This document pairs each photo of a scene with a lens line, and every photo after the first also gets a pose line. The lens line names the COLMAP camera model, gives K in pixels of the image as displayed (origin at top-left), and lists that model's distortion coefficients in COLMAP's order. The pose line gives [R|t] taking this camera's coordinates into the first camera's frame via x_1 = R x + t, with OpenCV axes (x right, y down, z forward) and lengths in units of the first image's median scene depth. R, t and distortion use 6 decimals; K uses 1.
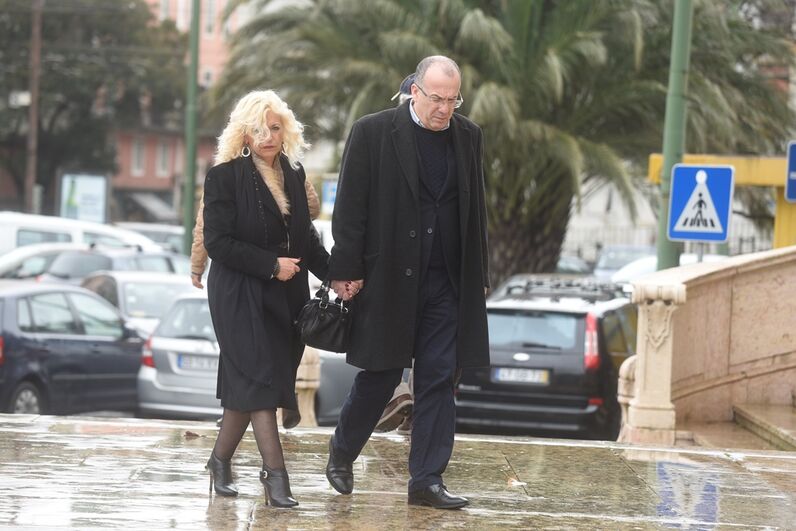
lens RADIAL K [[3444.8, 0, 387.7], [0, 3444.8, 267.1], [0, 0, 1]] dist [1.176190, 4.987889]
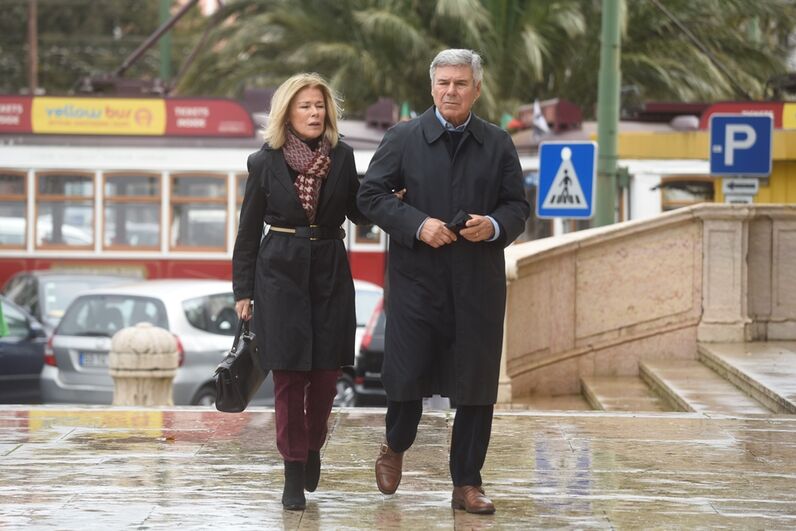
lens RADIAL K [[3868.2, 0, 398.0], [0, 3868.2, 265.5], [0, 0, 1]] dist [1.667681, -1.007804]
pose [[0.998693, -0.034345, -0.037857, 0.082931], [0.034310, 0.999410, -0.001567, 0.006341], [0.037888, 0.000266, 0.999282, -0.119332]]
